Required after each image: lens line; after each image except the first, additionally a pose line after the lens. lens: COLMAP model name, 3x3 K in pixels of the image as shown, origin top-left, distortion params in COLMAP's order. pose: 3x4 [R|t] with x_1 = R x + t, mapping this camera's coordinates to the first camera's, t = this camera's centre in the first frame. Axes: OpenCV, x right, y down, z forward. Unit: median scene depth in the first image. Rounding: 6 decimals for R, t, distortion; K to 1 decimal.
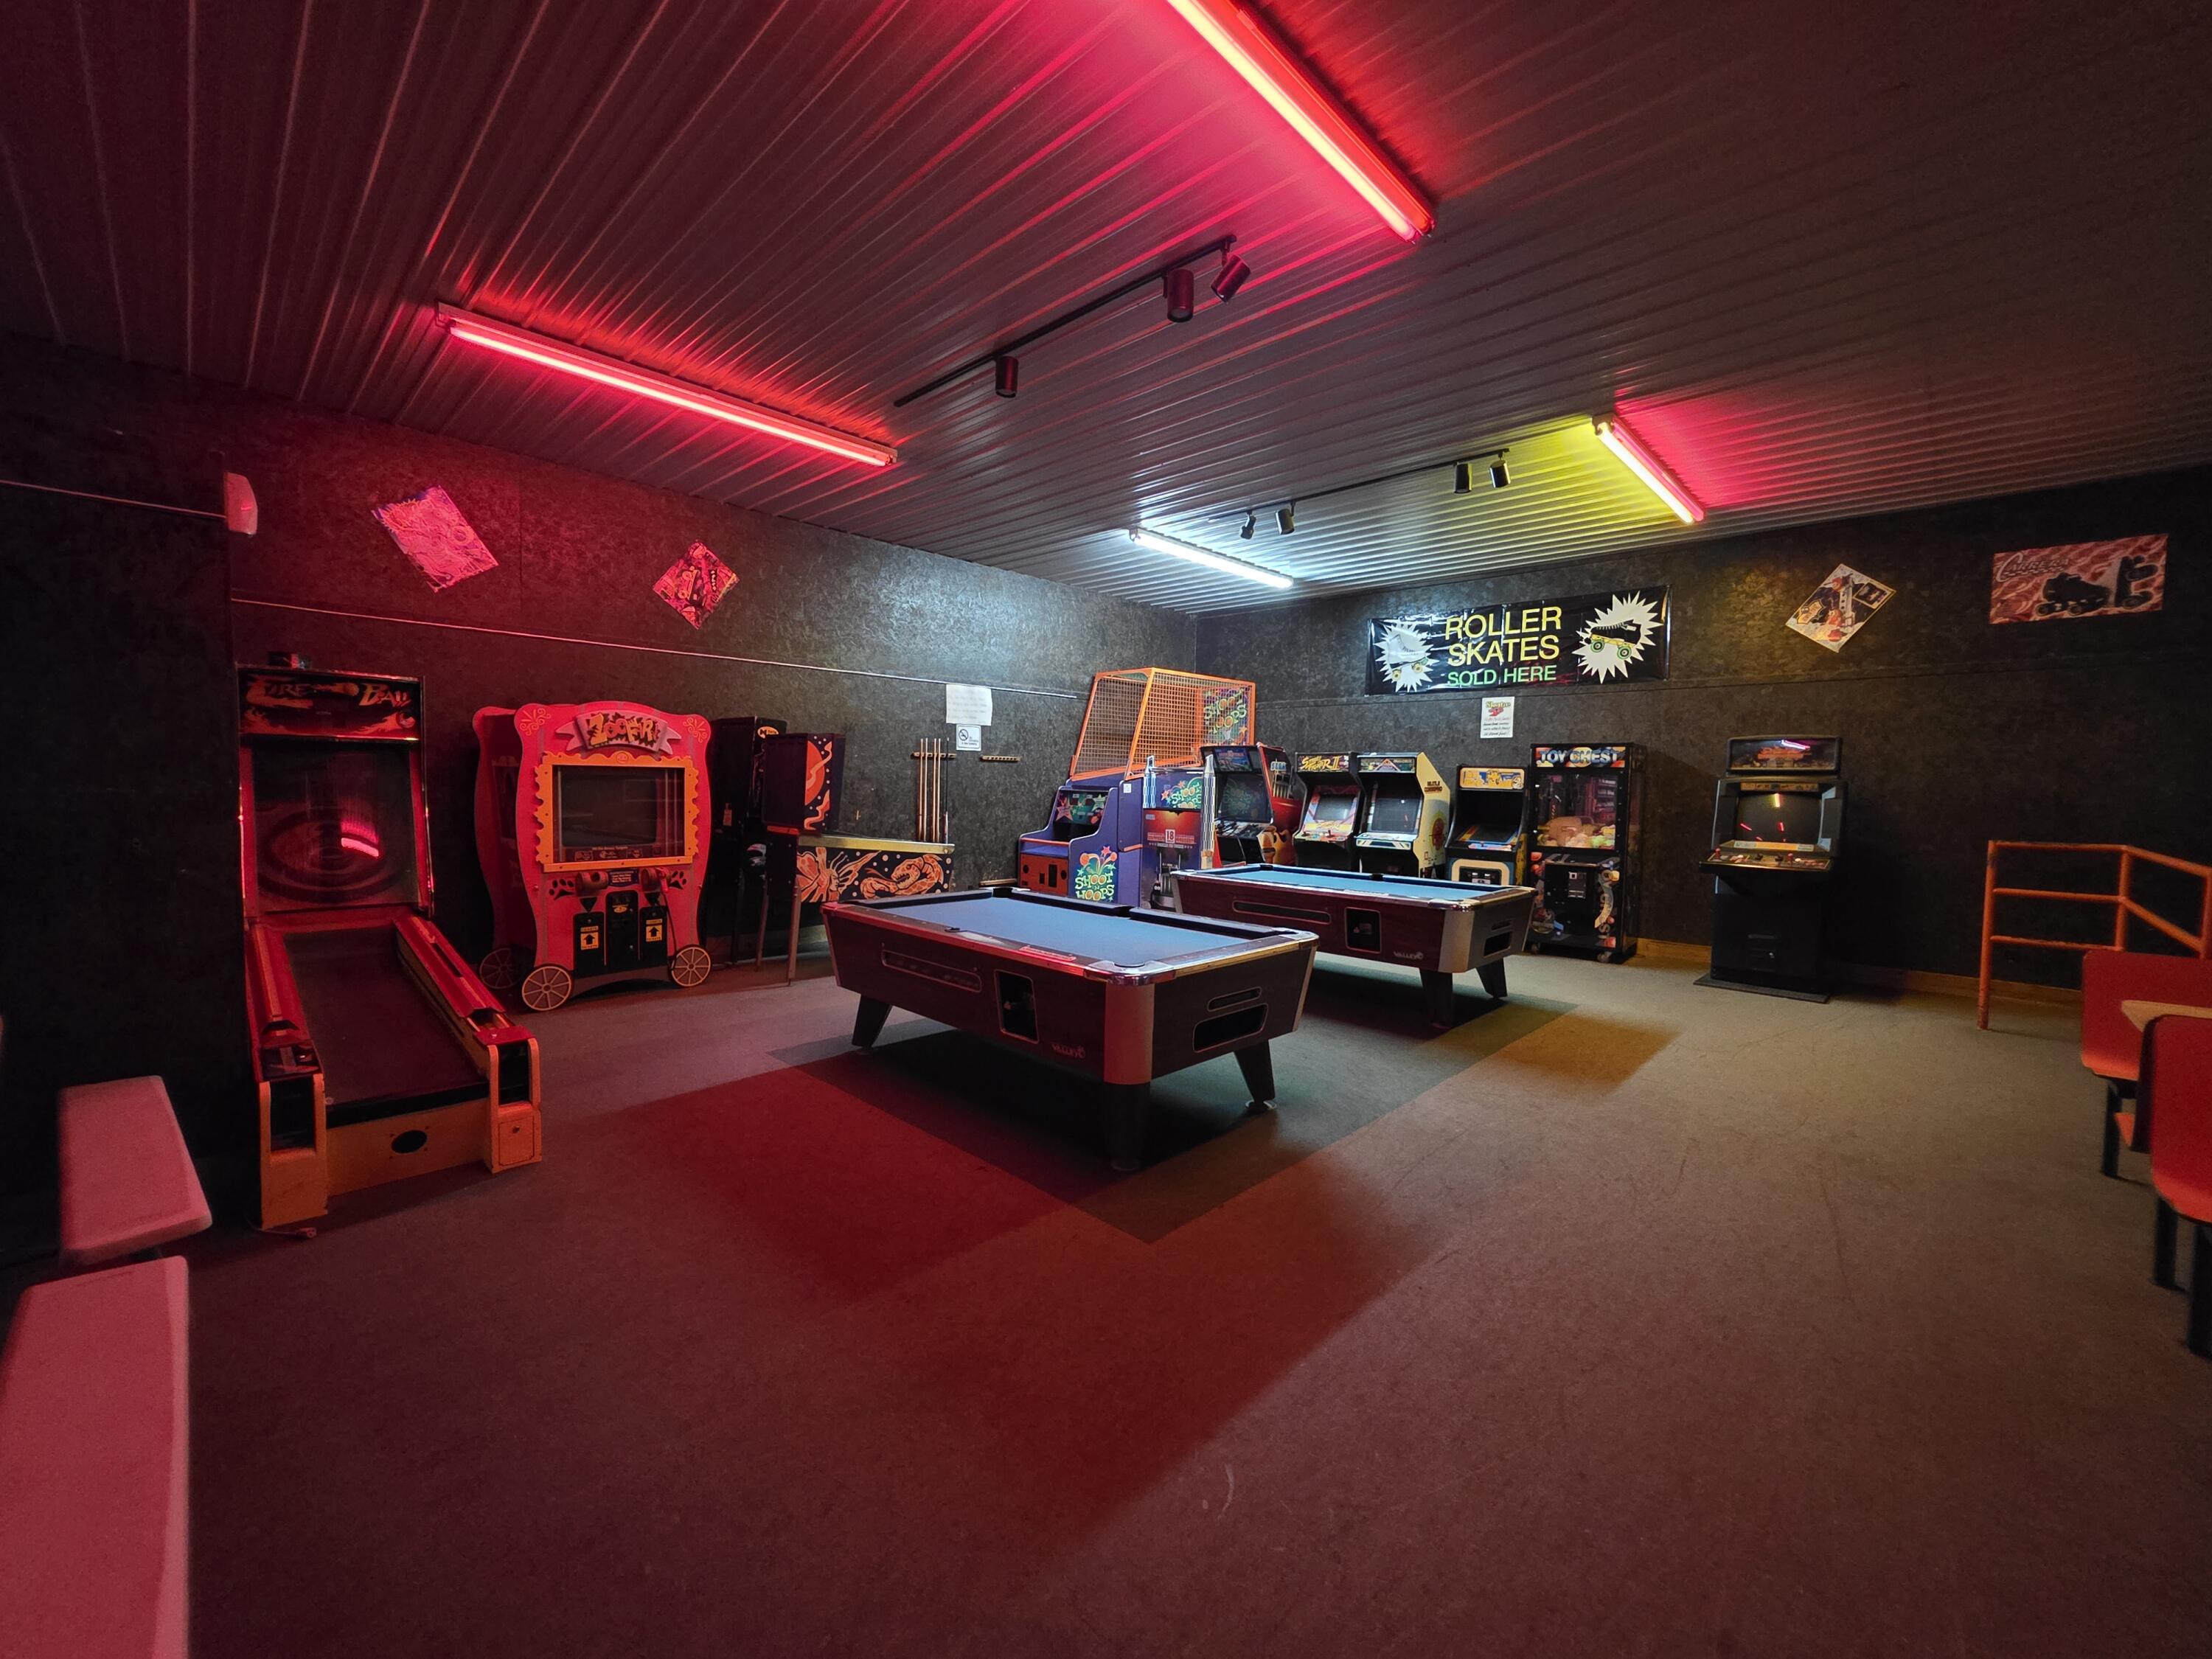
lens RADIAL K [[886.1, 0, 1117.7], [0, 886.1, 825.7], [0, 0, 1]] dist [-0.000757, -0.000094]
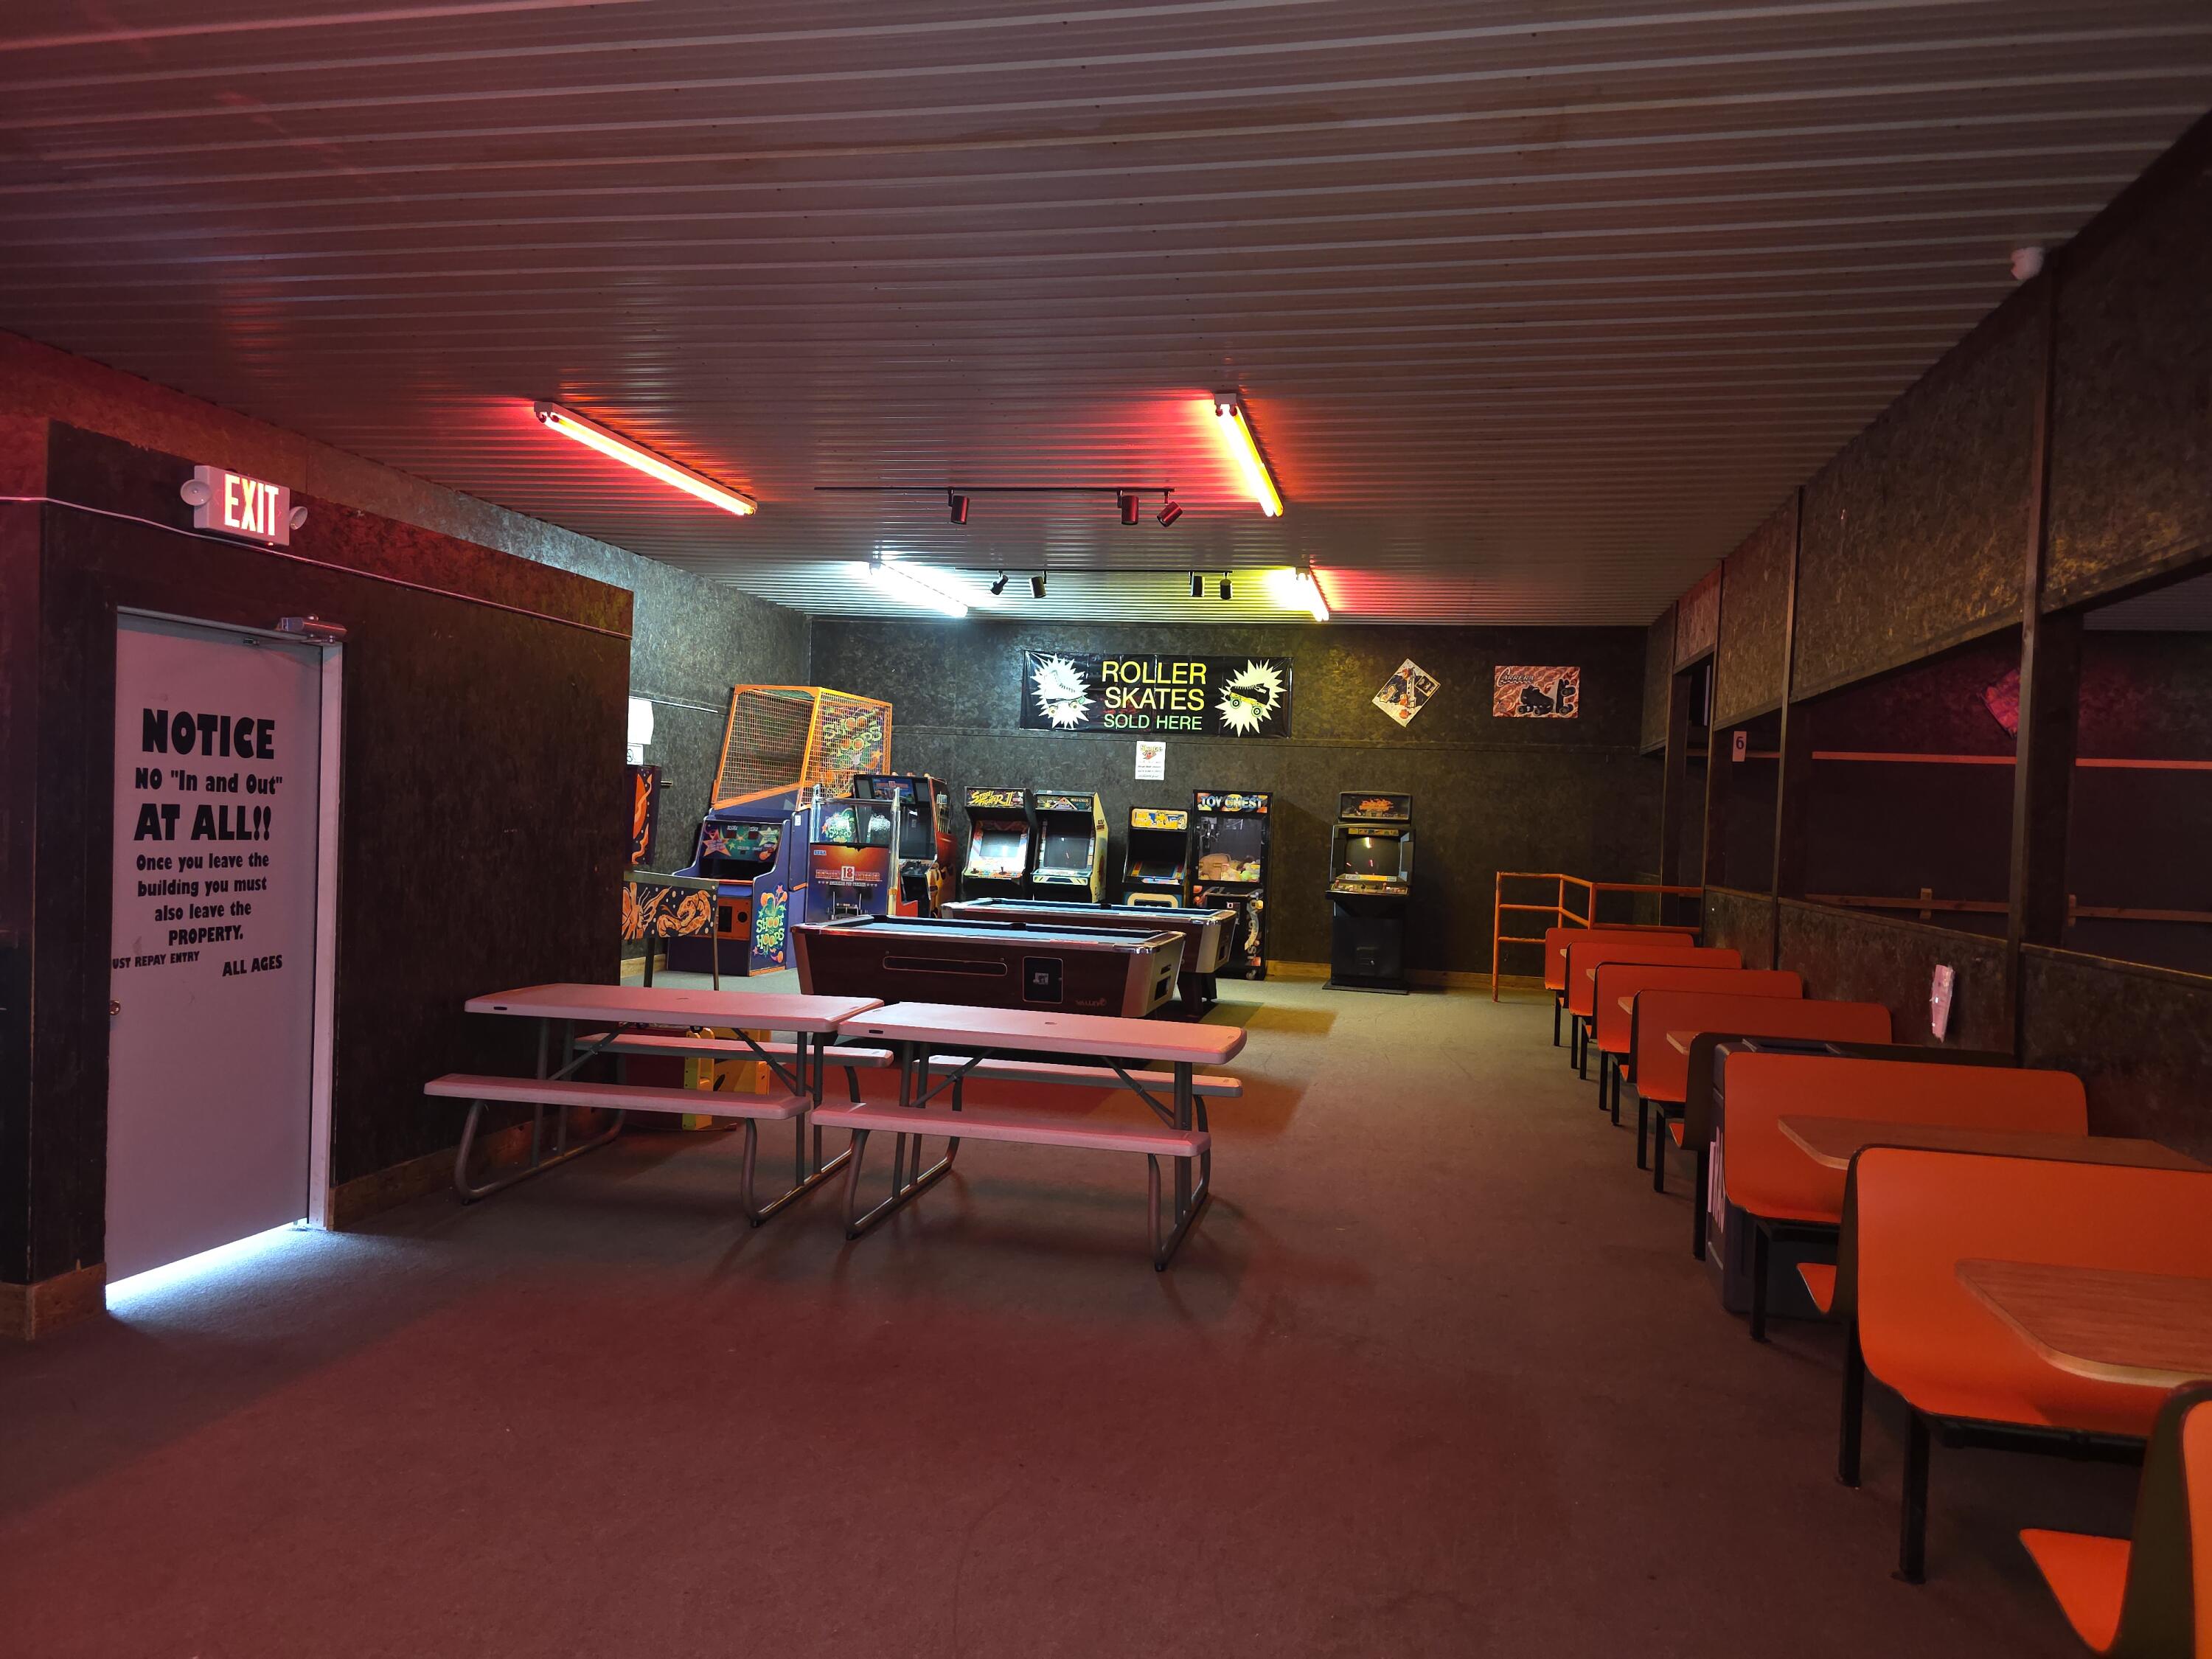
lens RADIAL K [[1482.1, 0, 1124.7], [0, 1482.1, 846.5], [0, 0, 1]] dist [0.069905, -0.058008]
pose [[0.844771, 0.007351, 0.535078, -0.639514], [-0.000025, 0.999906, -0.013698, 0.006324], [-0.535128, 0.011558, 0.844692, -0.562946]]
